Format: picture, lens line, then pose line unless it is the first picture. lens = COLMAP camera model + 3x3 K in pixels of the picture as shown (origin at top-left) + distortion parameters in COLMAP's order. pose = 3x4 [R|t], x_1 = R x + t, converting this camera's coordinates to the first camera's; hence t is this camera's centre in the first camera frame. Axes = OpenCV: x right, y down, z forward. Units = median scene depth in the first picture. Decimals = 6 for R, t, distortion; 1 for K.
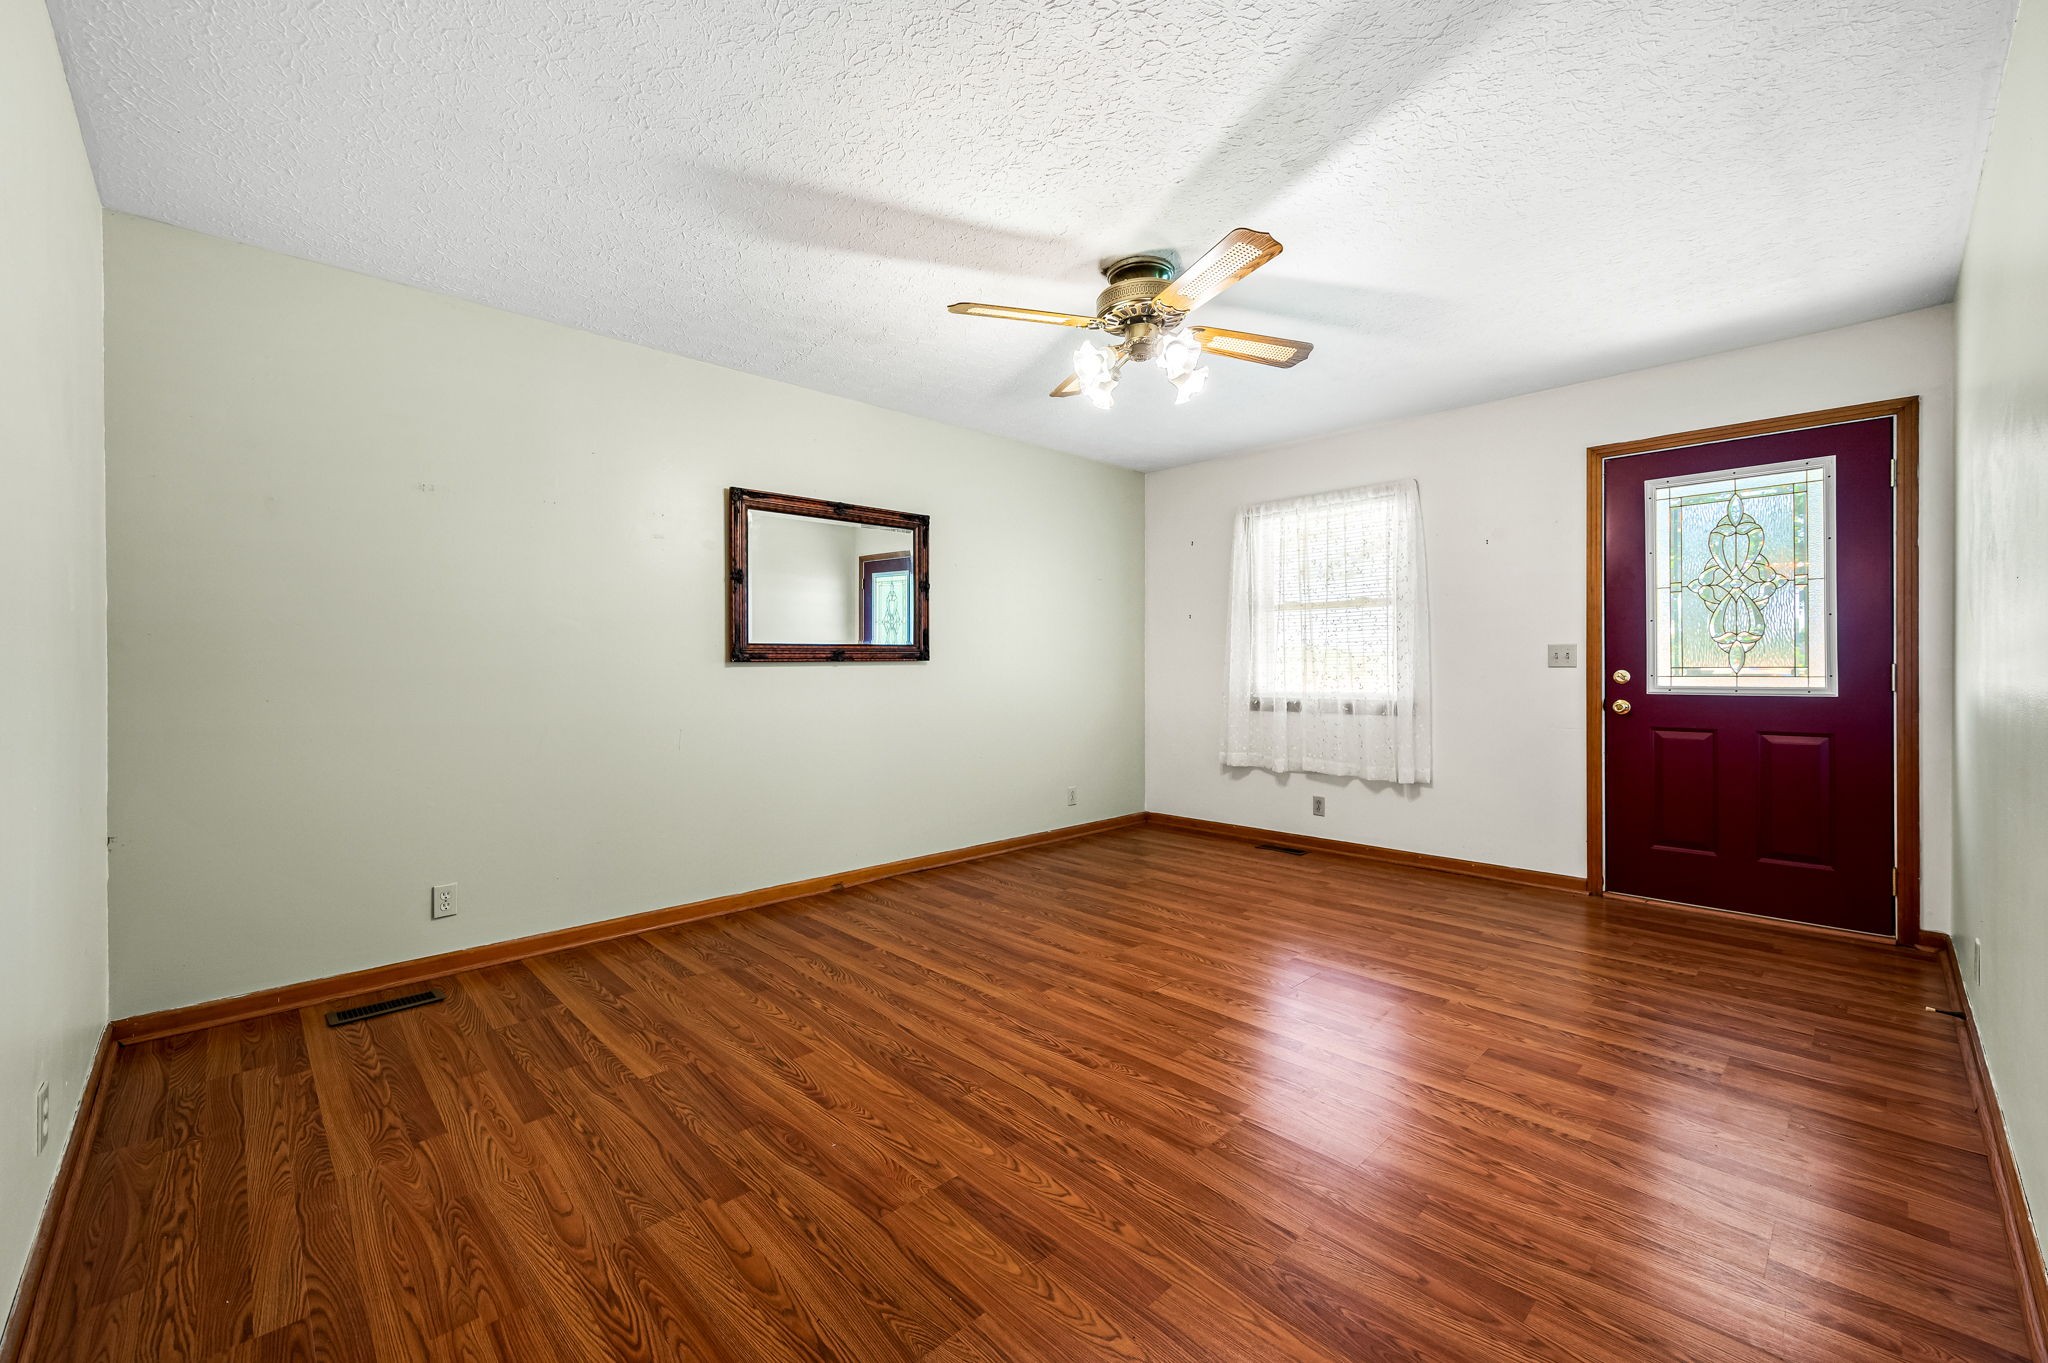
lens RADIAL K [[820.1, 0, 1025.4], [0, 820.1, 662.0], [0, 0, 1]] dist [-0.000119, 0.000208]
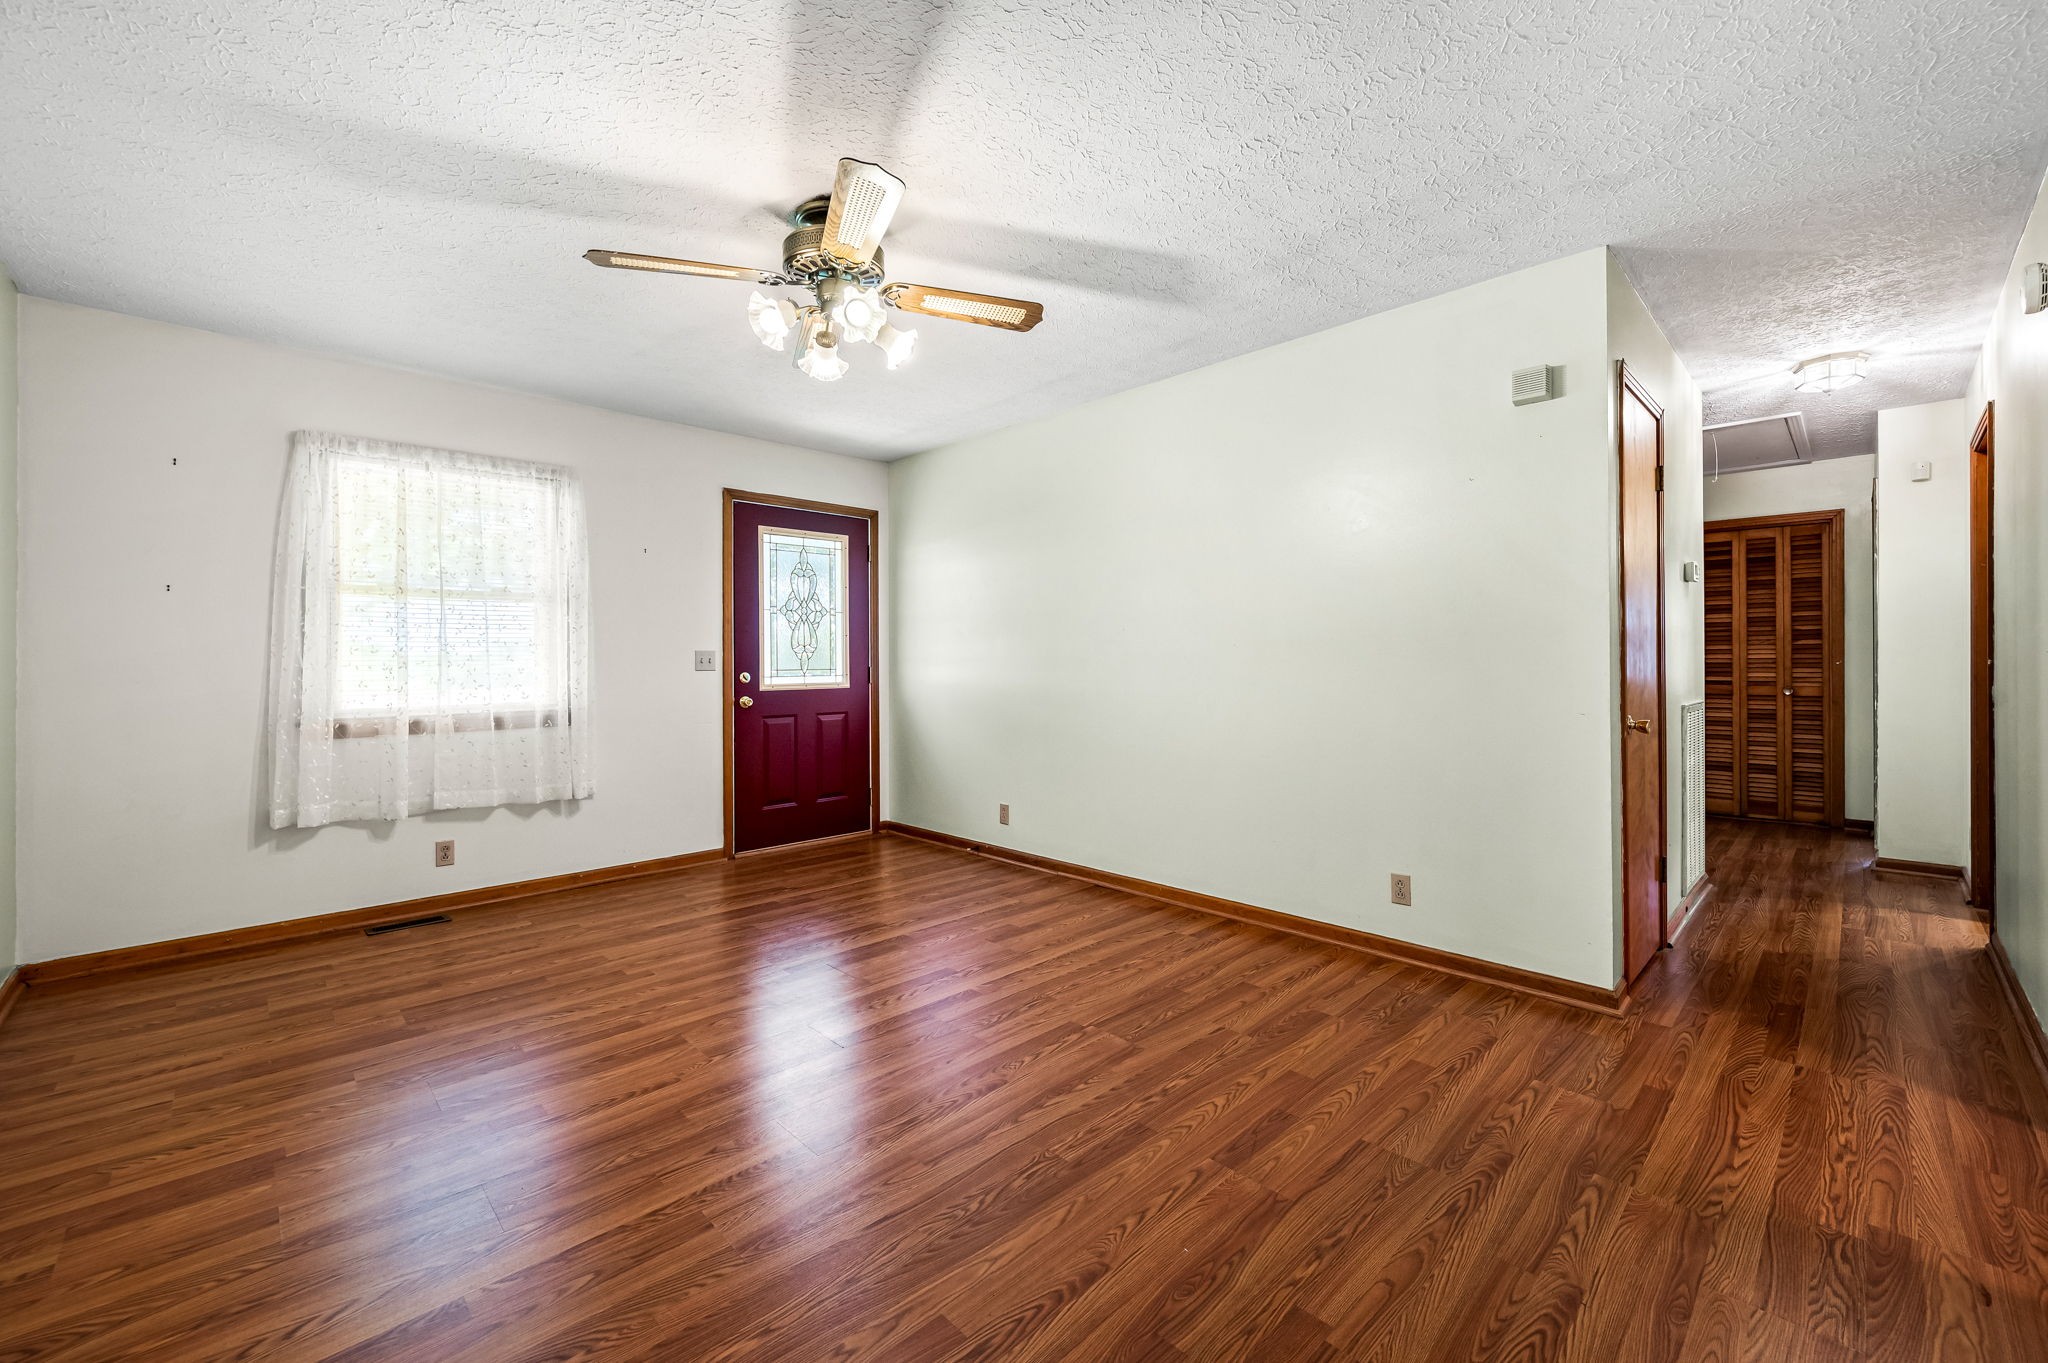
lens RADIAL K [[820.1, 0, 1025.4], [0, 820.1, 662.0], [0, 0, 1]] dist [-0.000119, 0.000208]
pose [[0.006138, 0.004042, 0.999973, -0.569690], [0.002518, 0.999989, -0.004057, -0.000091], [-0.999978, 0.002543, 0.006128, 0.619028]]
